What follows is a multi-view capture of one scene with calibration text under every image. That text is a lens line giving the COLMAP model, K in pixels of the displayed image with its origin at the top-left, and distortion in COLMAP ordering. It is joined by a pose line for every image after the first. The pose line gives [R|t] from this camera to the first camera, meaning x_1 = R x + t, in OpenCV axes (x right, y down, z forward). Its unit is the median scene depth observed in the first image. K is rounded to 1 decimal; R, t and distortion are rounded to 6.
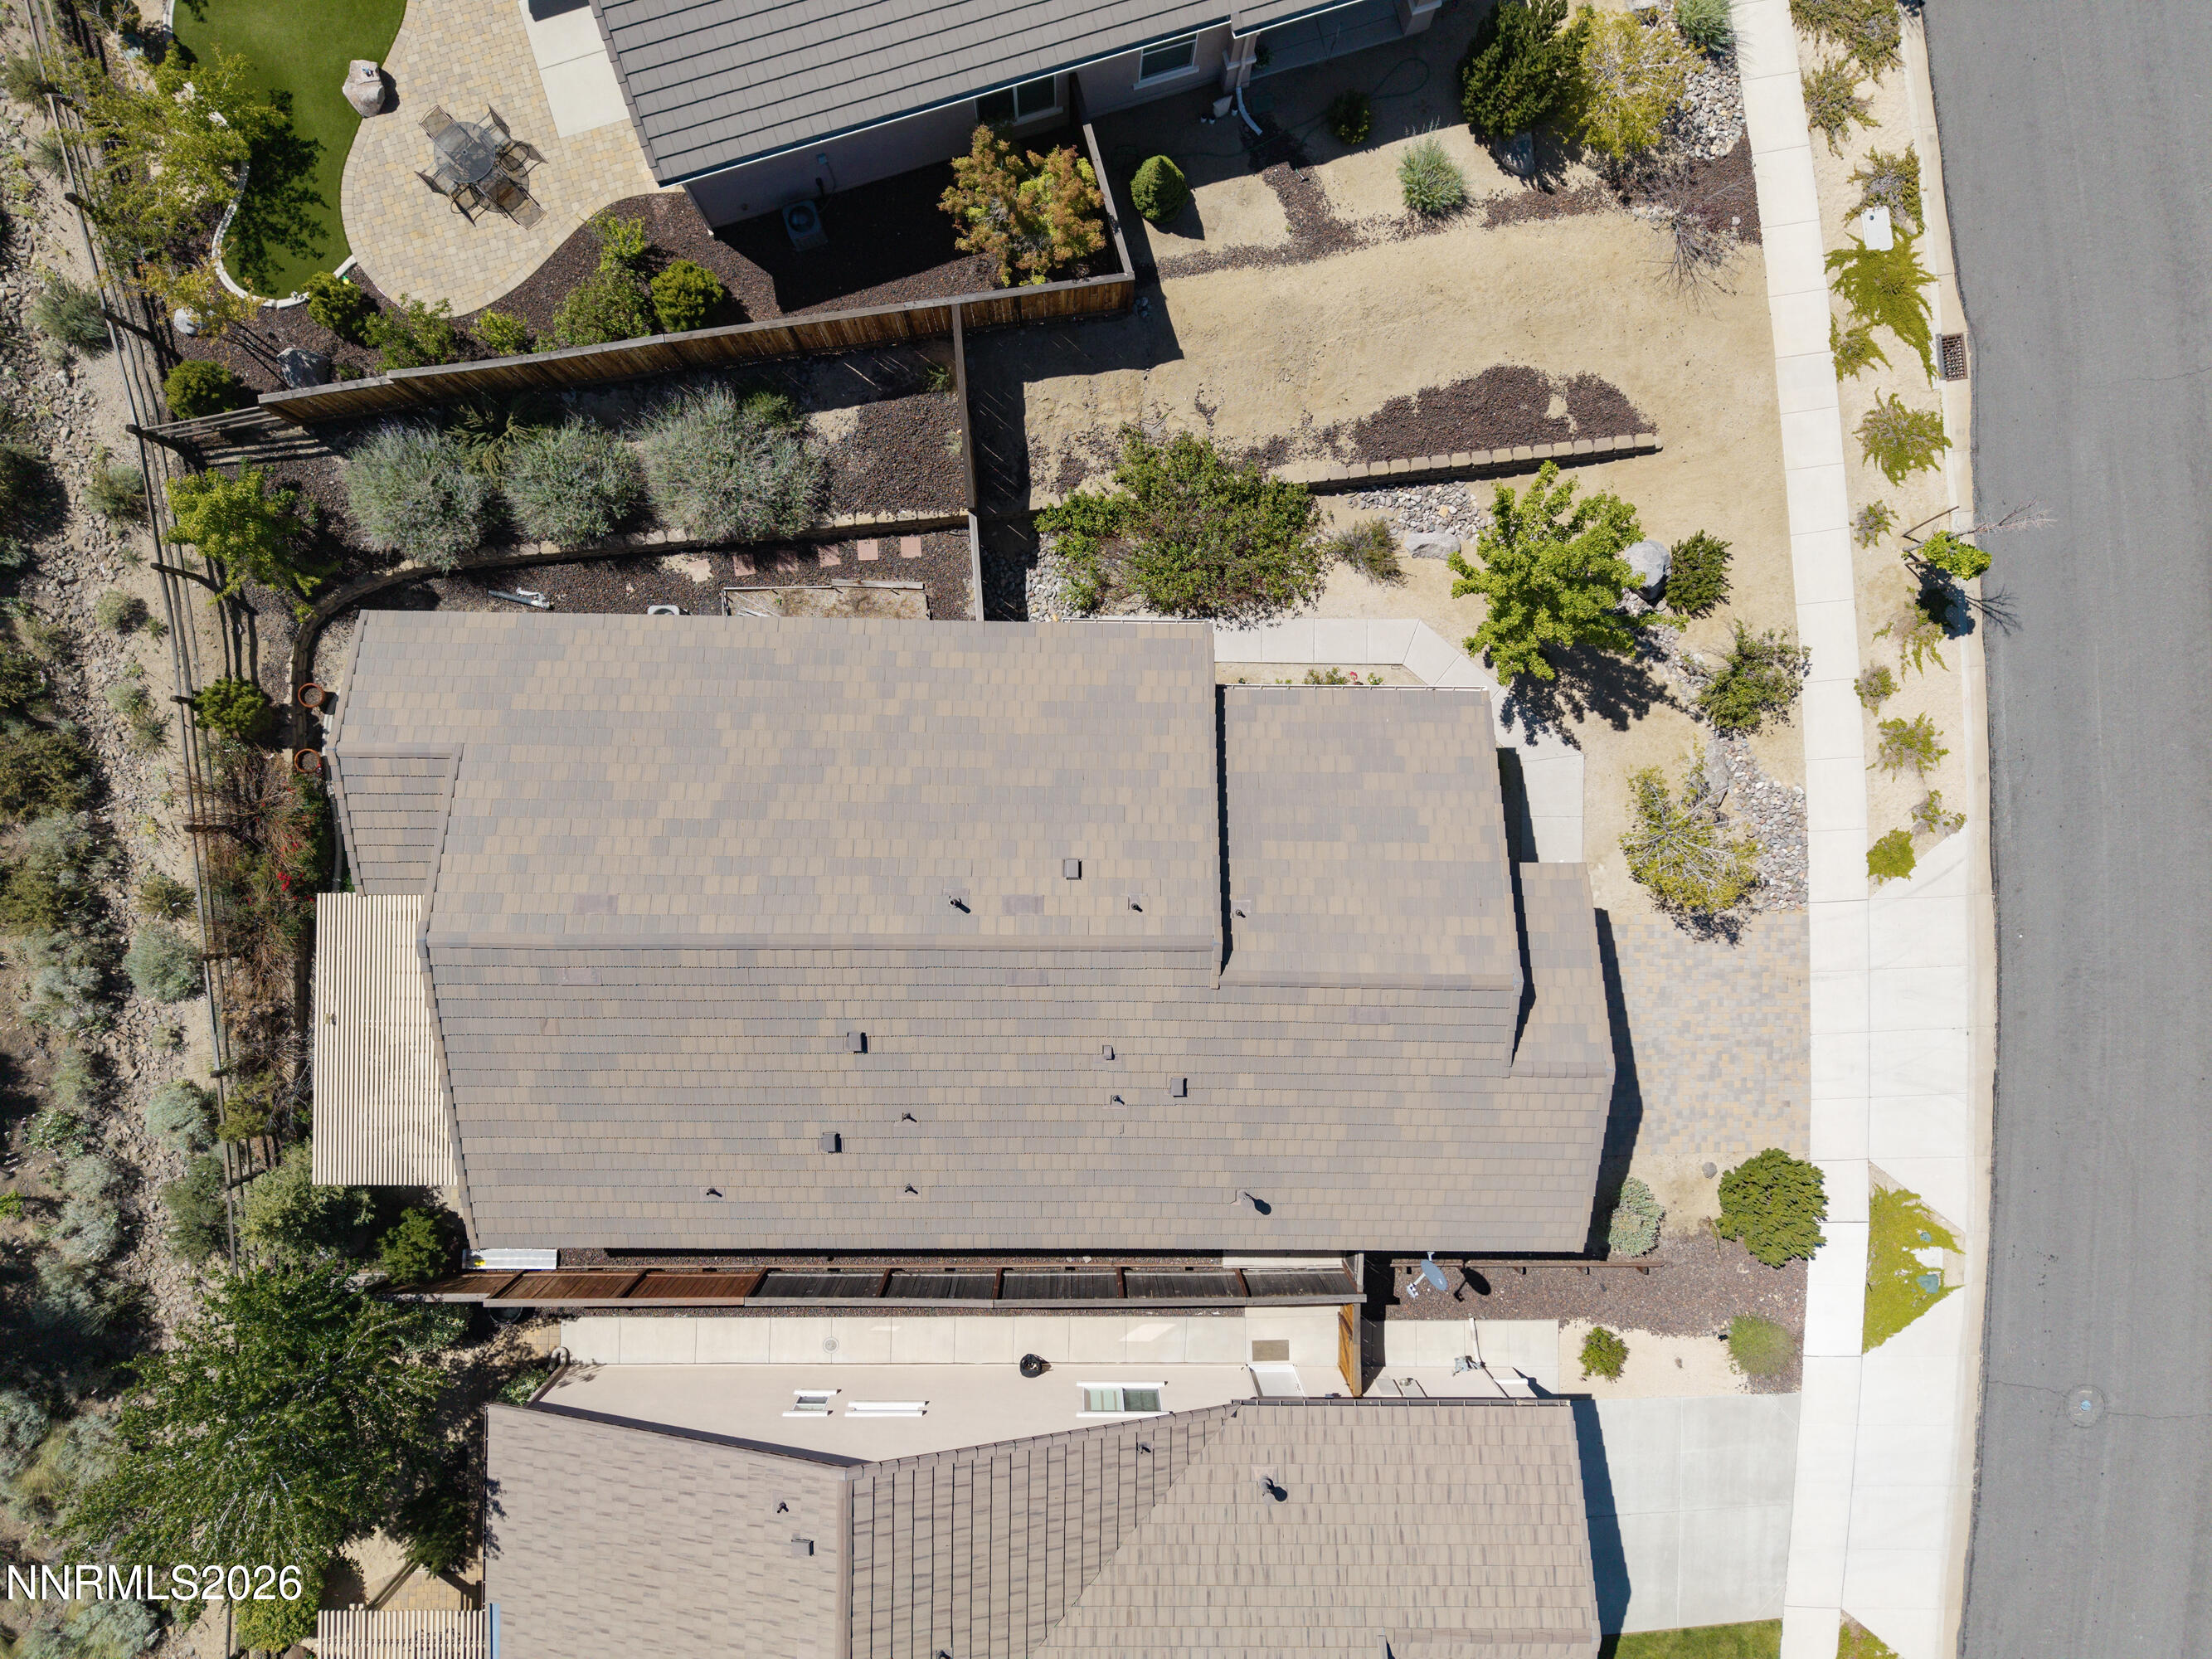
lens RADIAL K [[1490.0, 0, 1107.9], [0, 1490.0, 824.2], [0, 0, 1]] dist [0.024522, -0.020271]
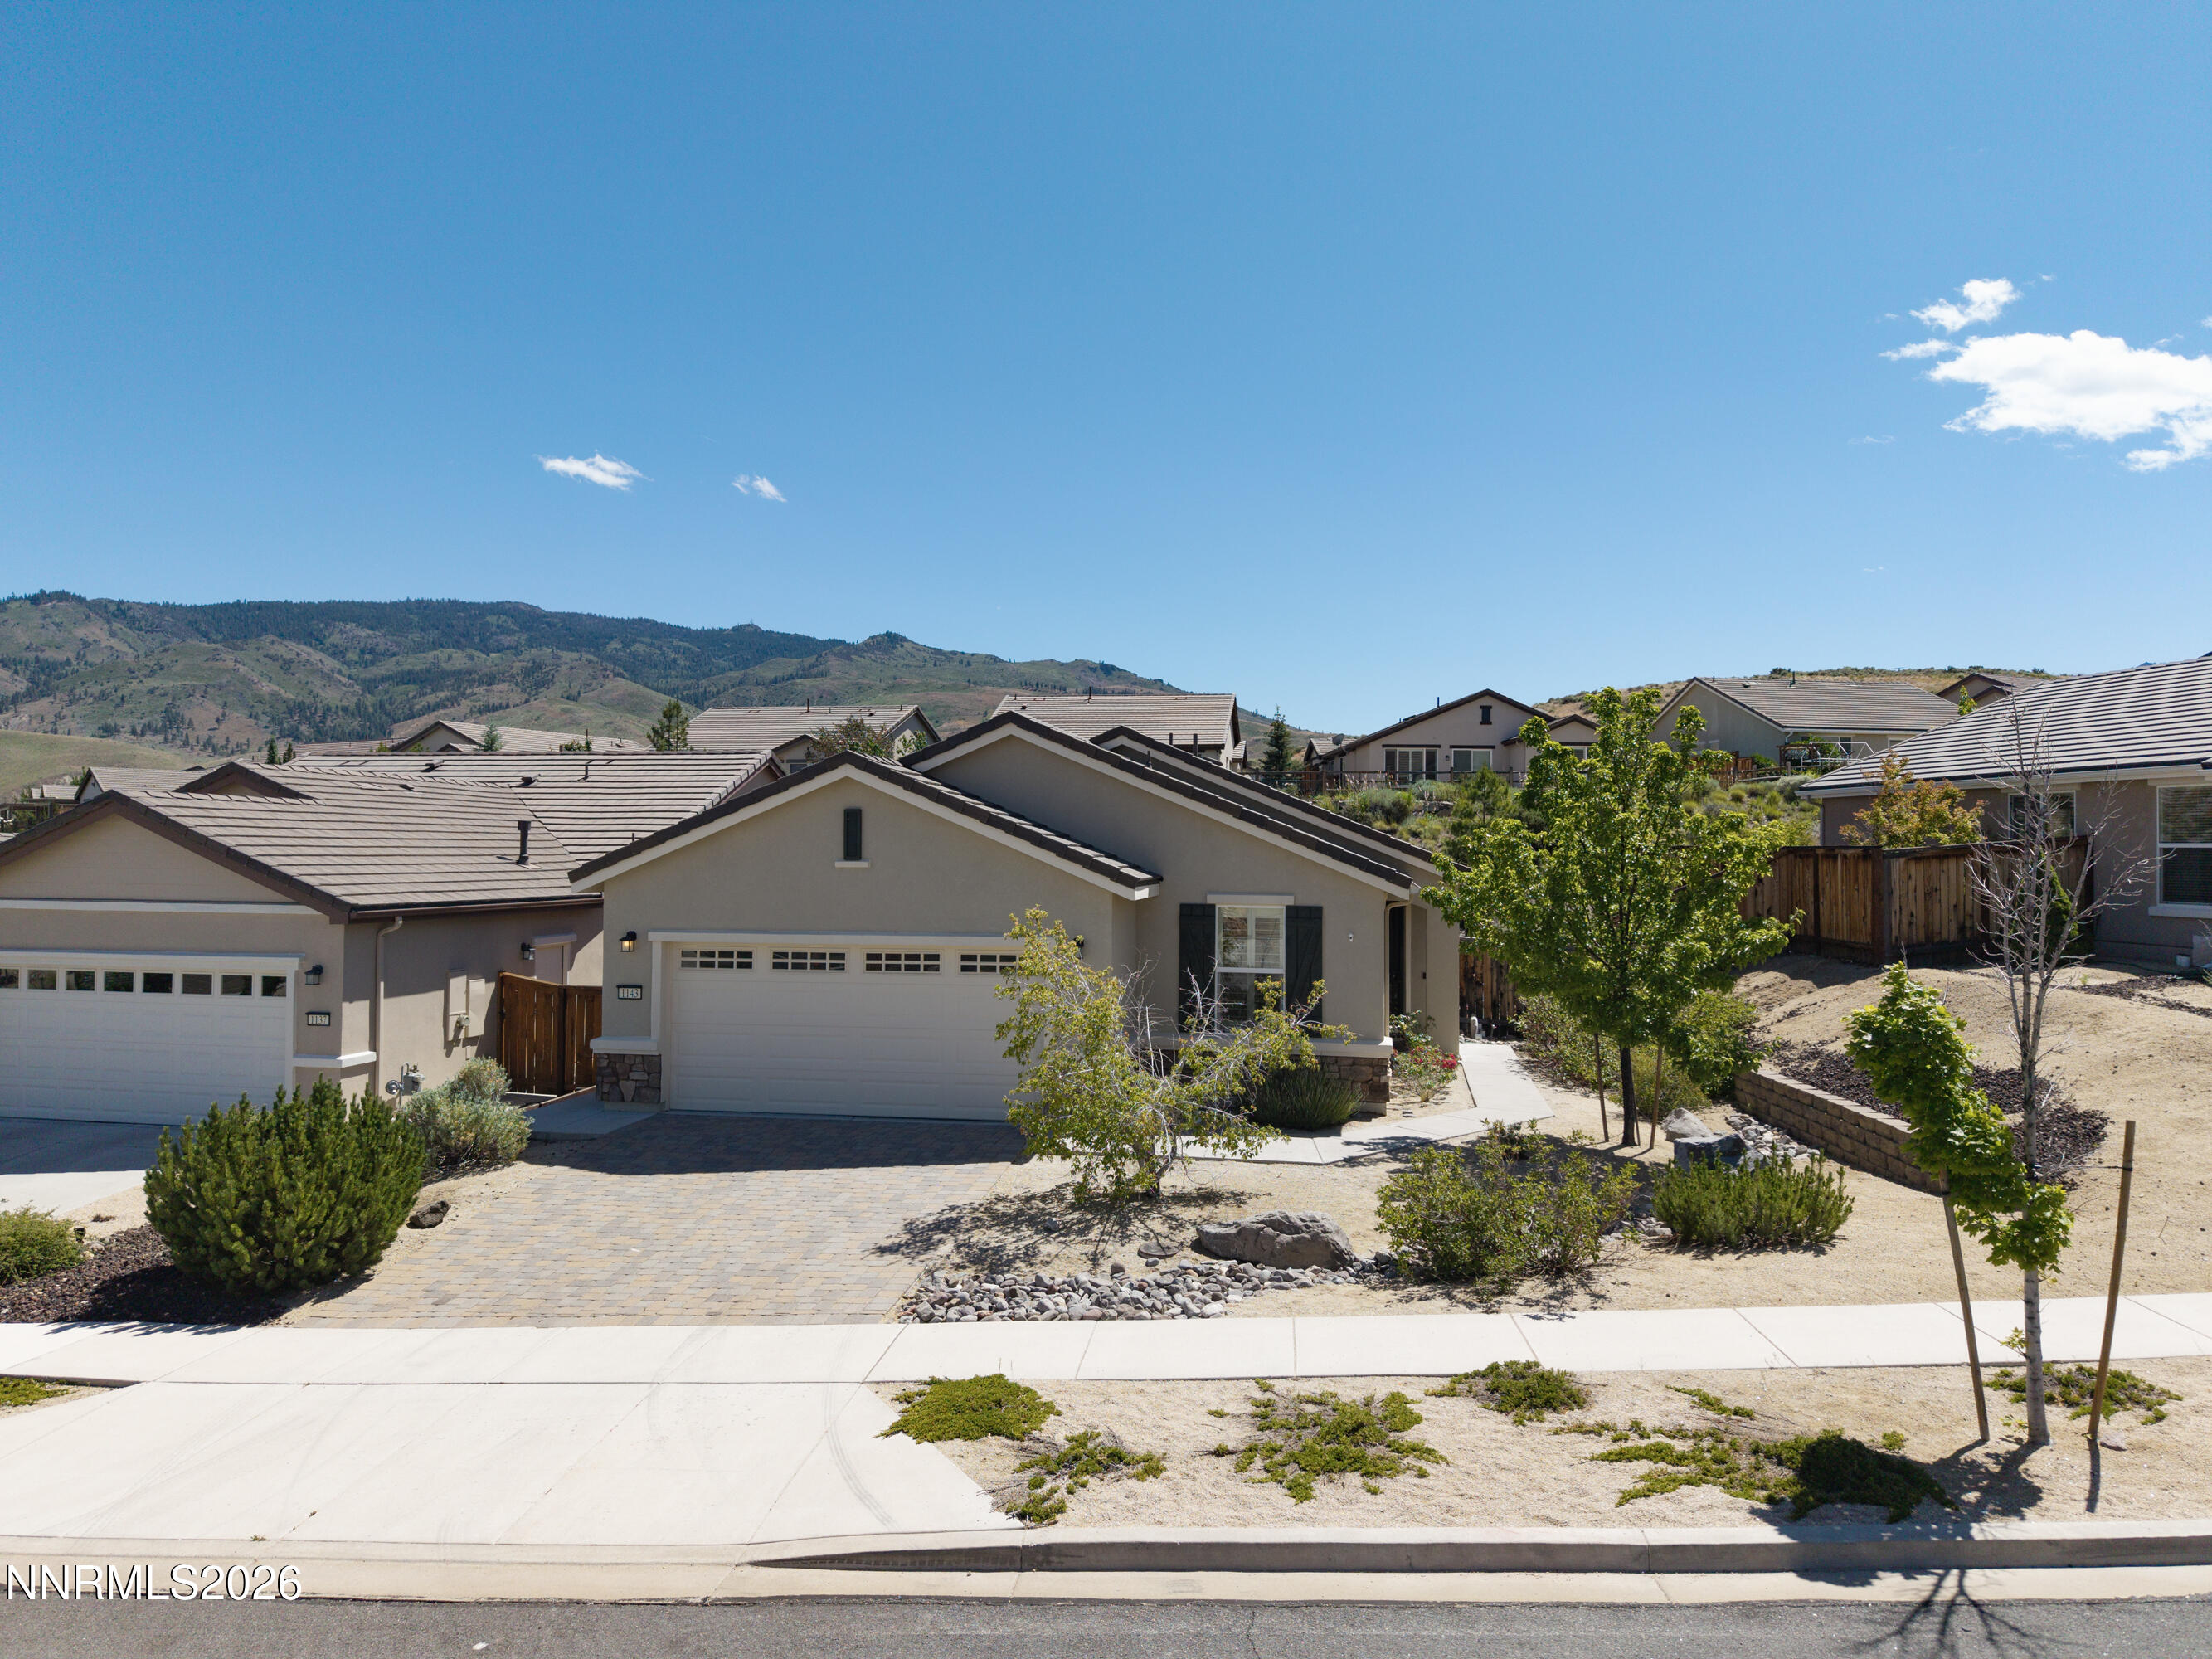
lens RADIAL K [[1478.6, 0, 1109.8], [0, 1478.6, 834.5], [0, 0, 1]] dist [0.017702, -0.013853]
pose [[-0.169520, -0.035843, -0.984875, 0.850812], [-0.985527, 0.006562, 0.169394, -0.061786], [0.000391, 0.999336, -0.036437, 0.914500]]
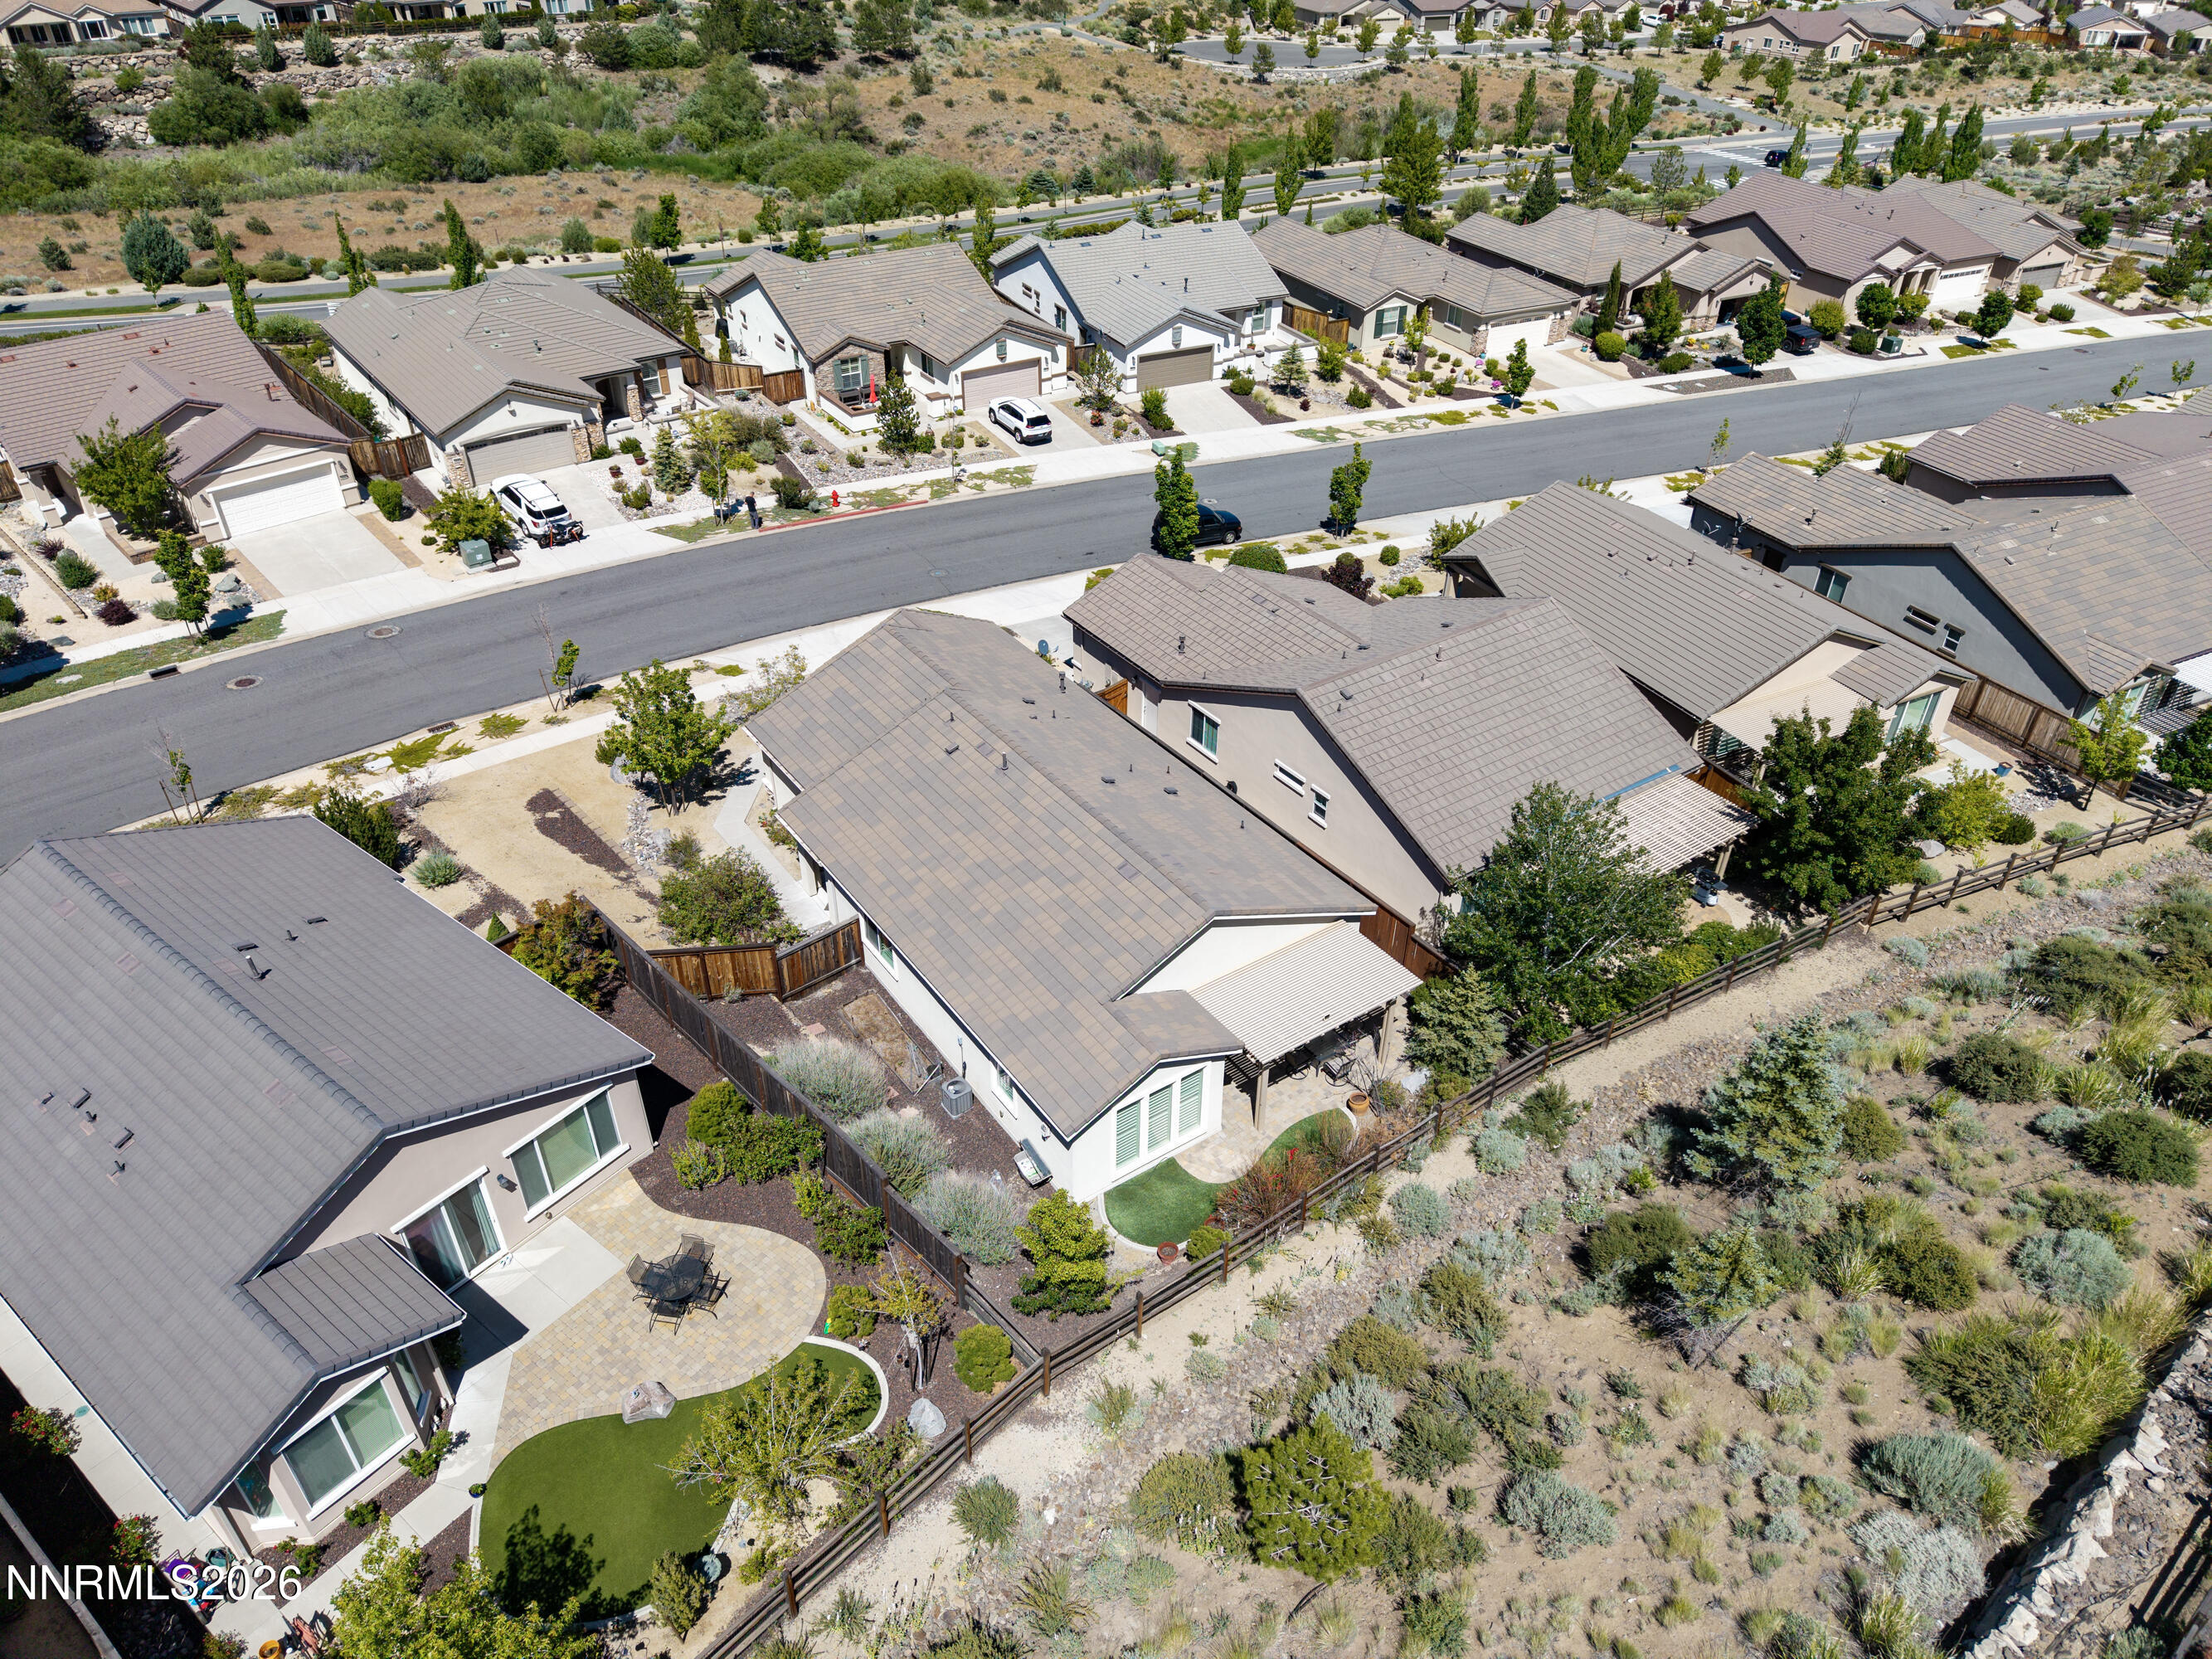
lens RADIAL K [[1486.2, 0, 1106.0], [0, 1486.2, 829.5], [0, 0, 1]] dist [0.031455, -0.024198]
pose [[-0.575856, -0.496030, 0.649880, -1.065305], [0.816922, -0.317943, 0.481197, -0.561928], [-0.032063, 0.808001, 0.588308, 0.061538]]
